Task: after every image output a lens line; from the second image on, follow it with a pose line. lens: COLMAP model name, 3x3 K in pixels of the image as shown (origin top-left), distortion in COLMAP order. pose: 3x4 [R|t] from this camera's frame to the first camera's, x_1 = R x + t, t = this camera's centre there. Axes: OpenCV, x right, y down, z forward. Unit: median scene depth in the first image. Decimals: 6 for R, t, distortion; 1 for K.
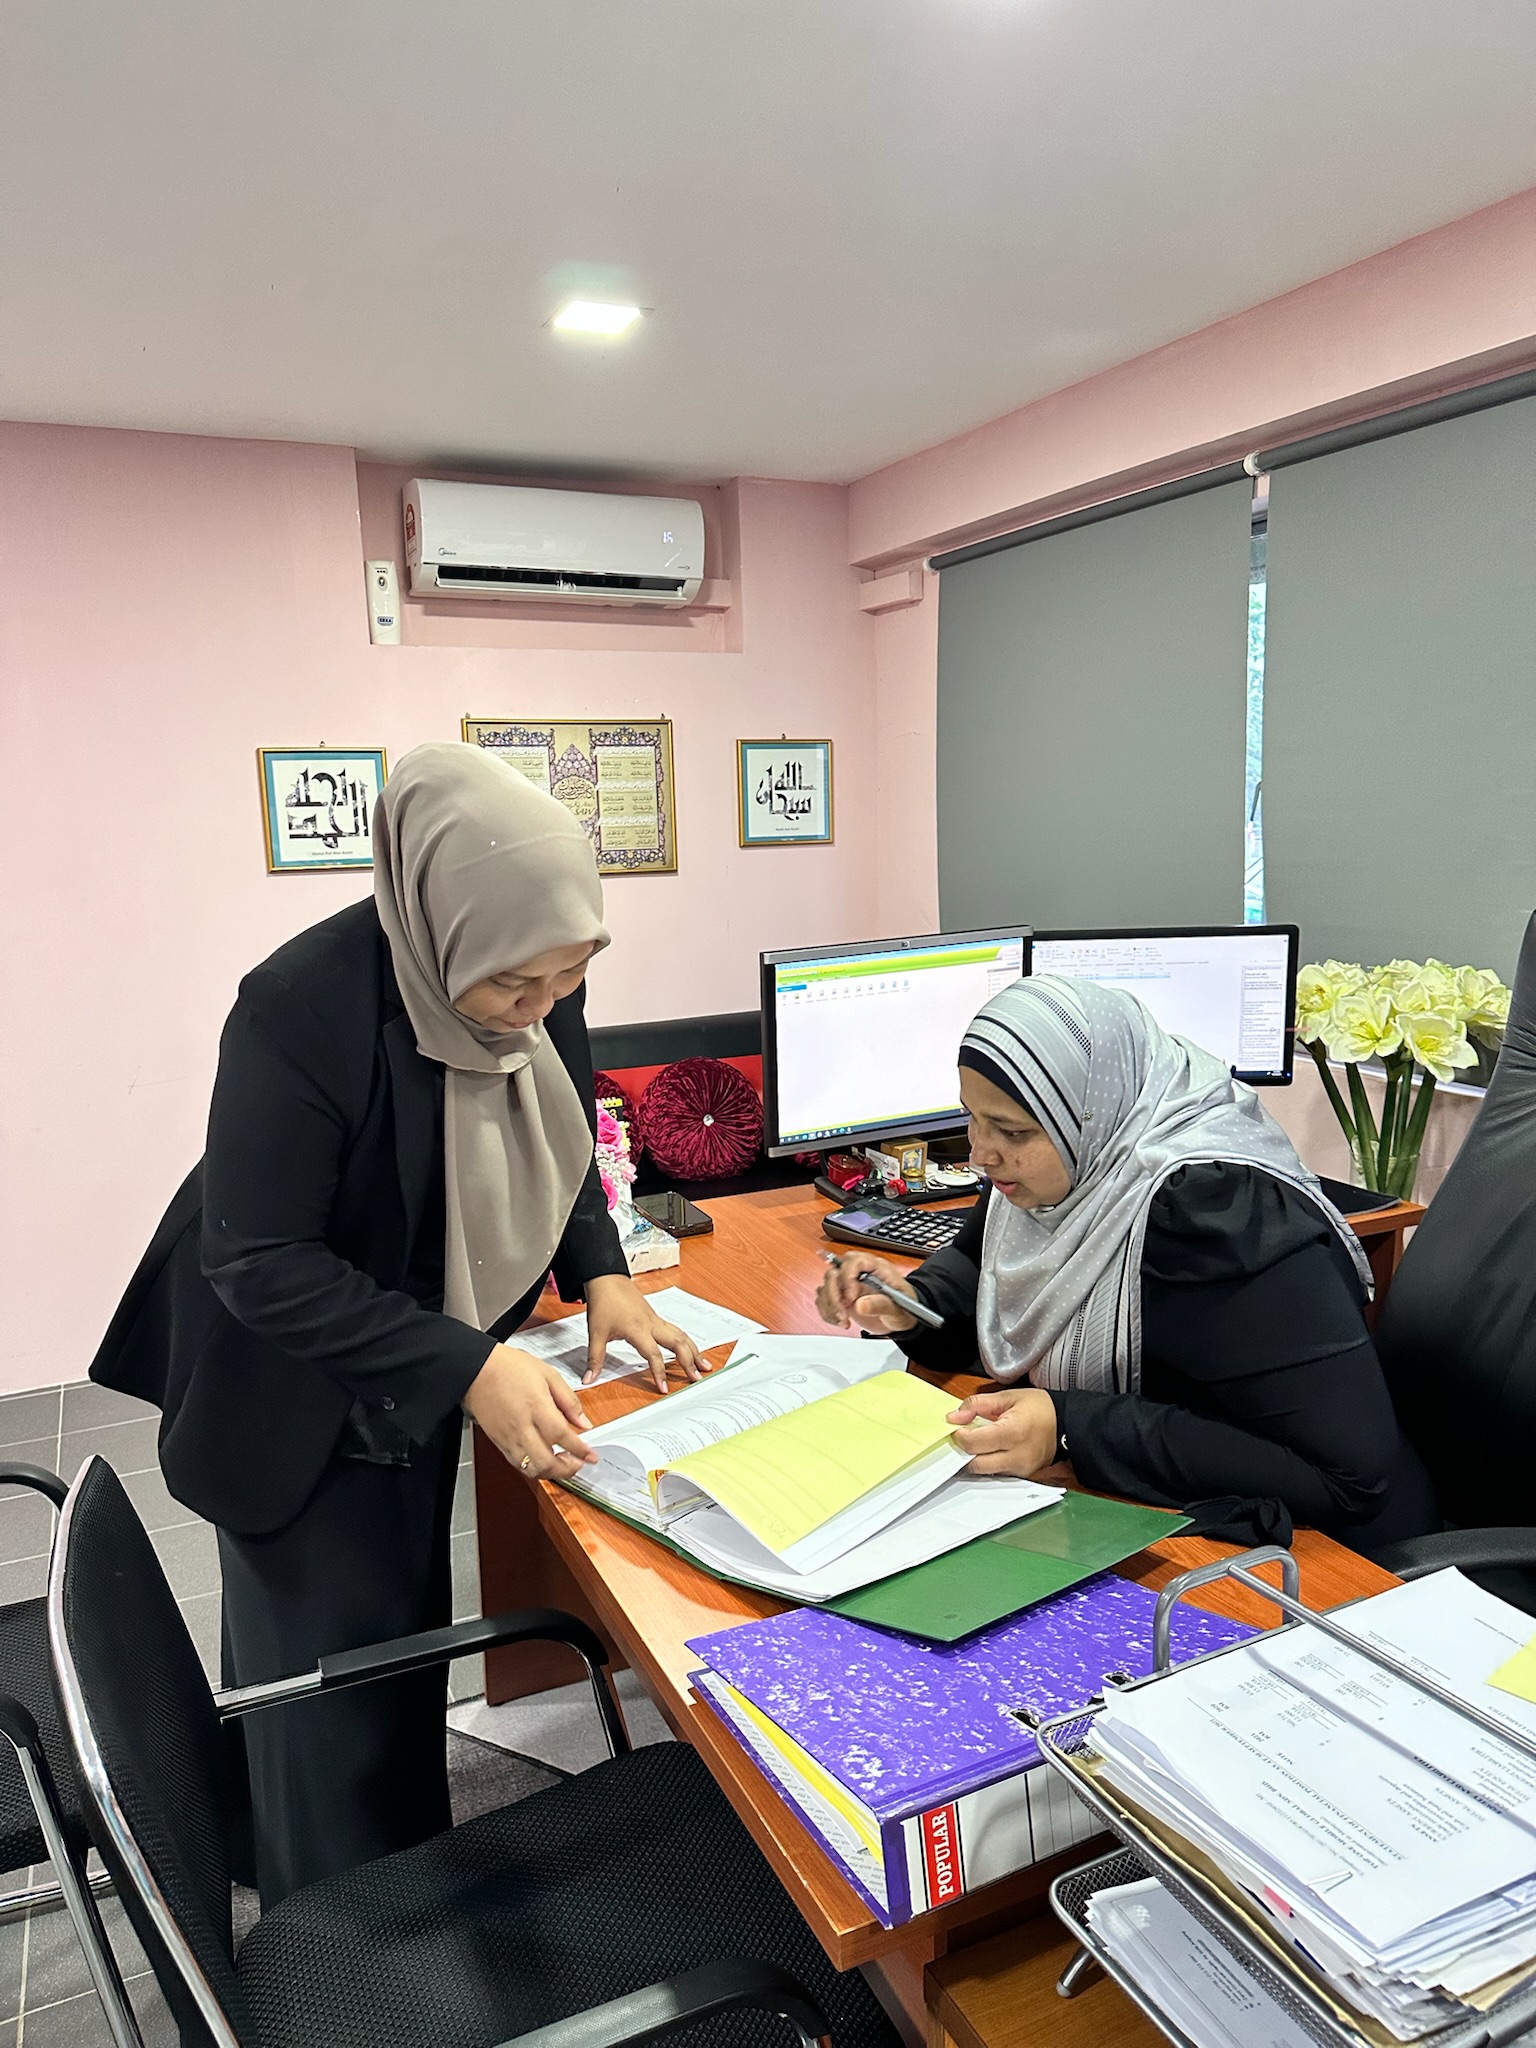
lens RADIAL K [[1429.8, 0, 772.7], [0, 1429.8, 1019.0], [0, 0, 1]] dist [0.121104, -0.110659]
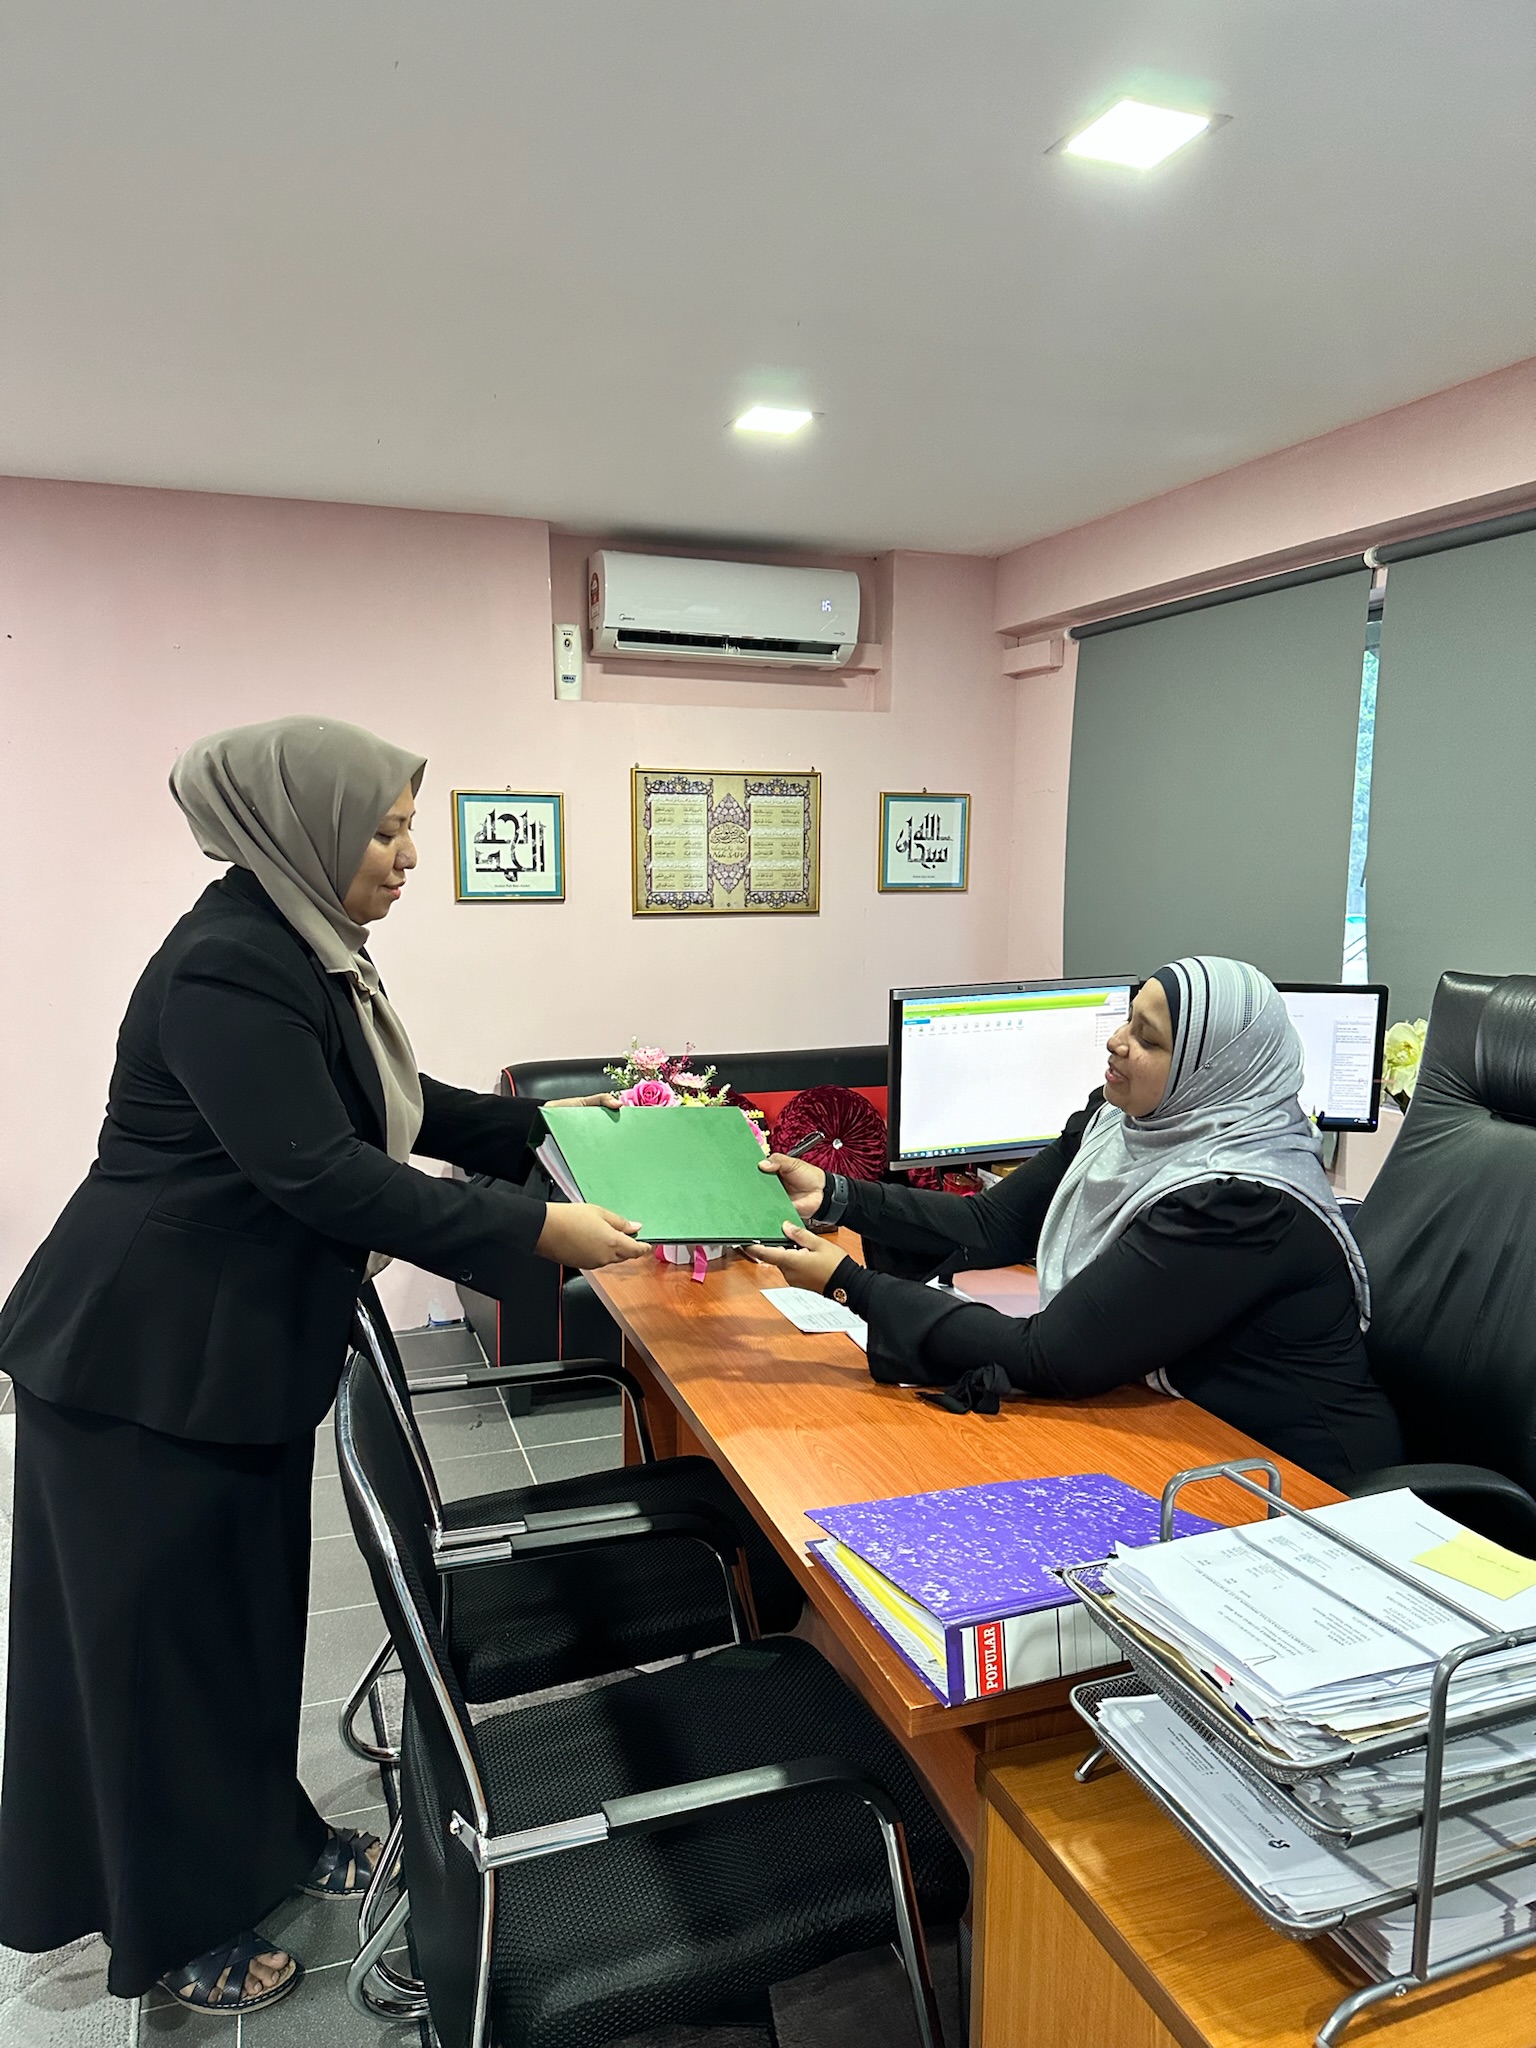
lens RADIAL K [[1447.9, 0, 777.0], [0, 1447.9, 1035.9], [0, 0, 1]] dist [0.116829, -0.132695]
pose [[0.994965, 0.044917, -0.089592, 0.005216], [-0.046272, 0.998843, -0.013109, 0.007852], [0.088899, 0.017188, 0.995892, -0.126308]]
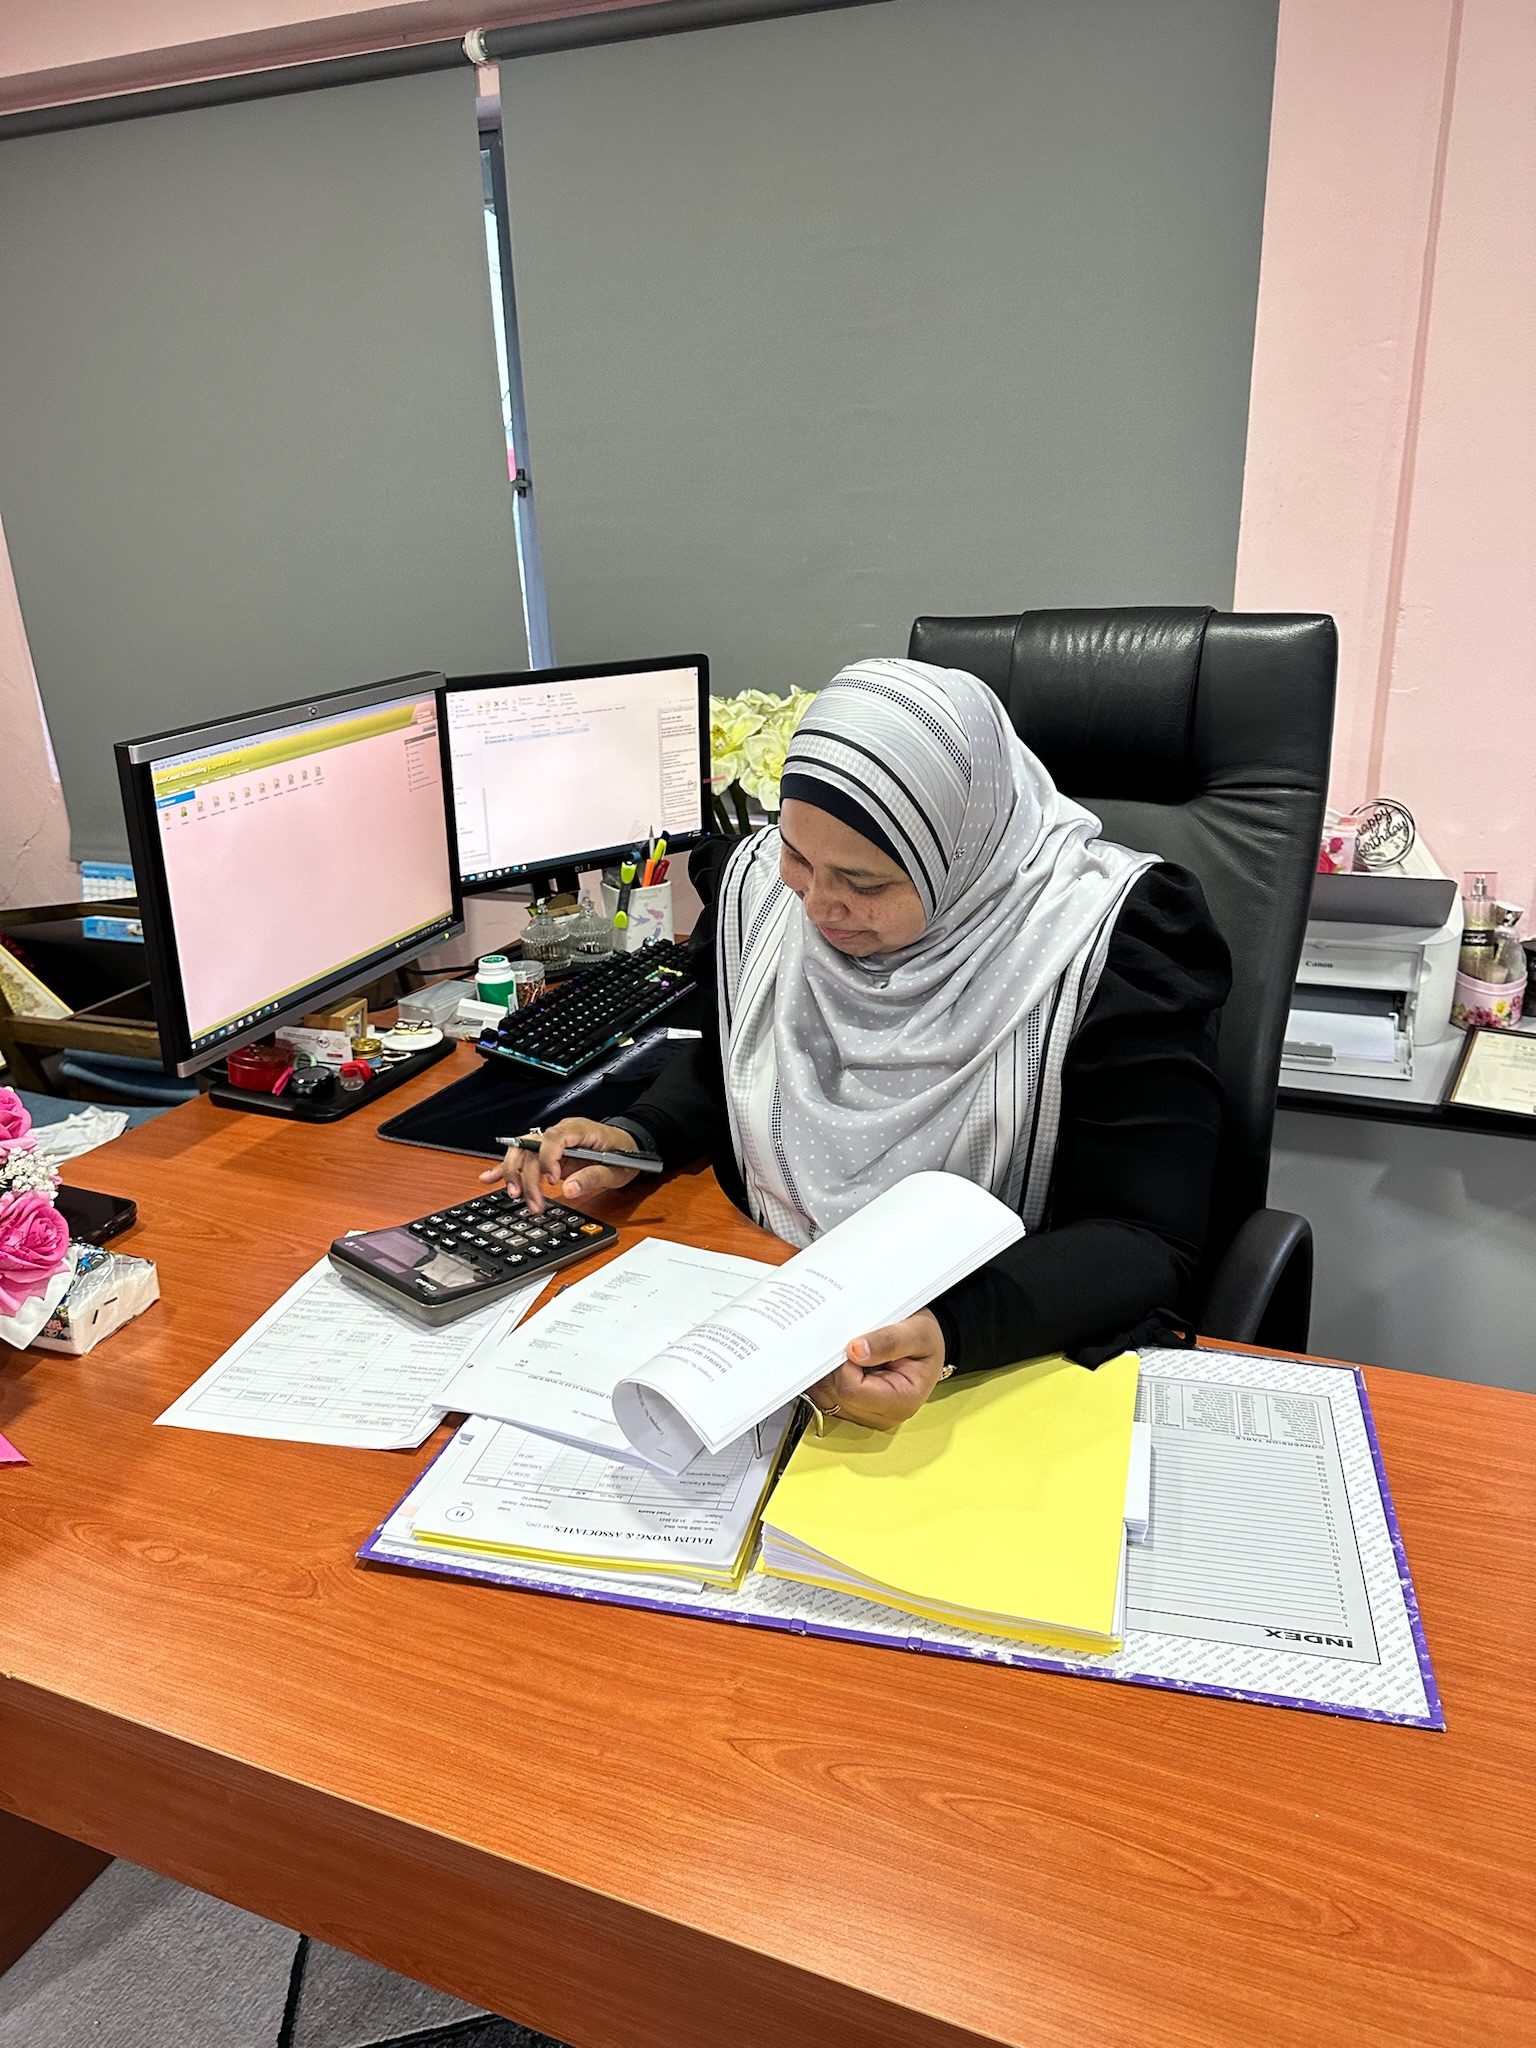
lens RADIAL K [[1412.4, 0, 708.3], [0, 1412.4, 1018.1], [0, 0, 1]] dist [0.088578, -0.114208]
pose [[0.743945, -0.215611, 0.632501, -0.181695], [0.101227, 0.971955, 0.212265, -0.030459], [-0.660529, -0.093887, 0.744907, 0.324804]]
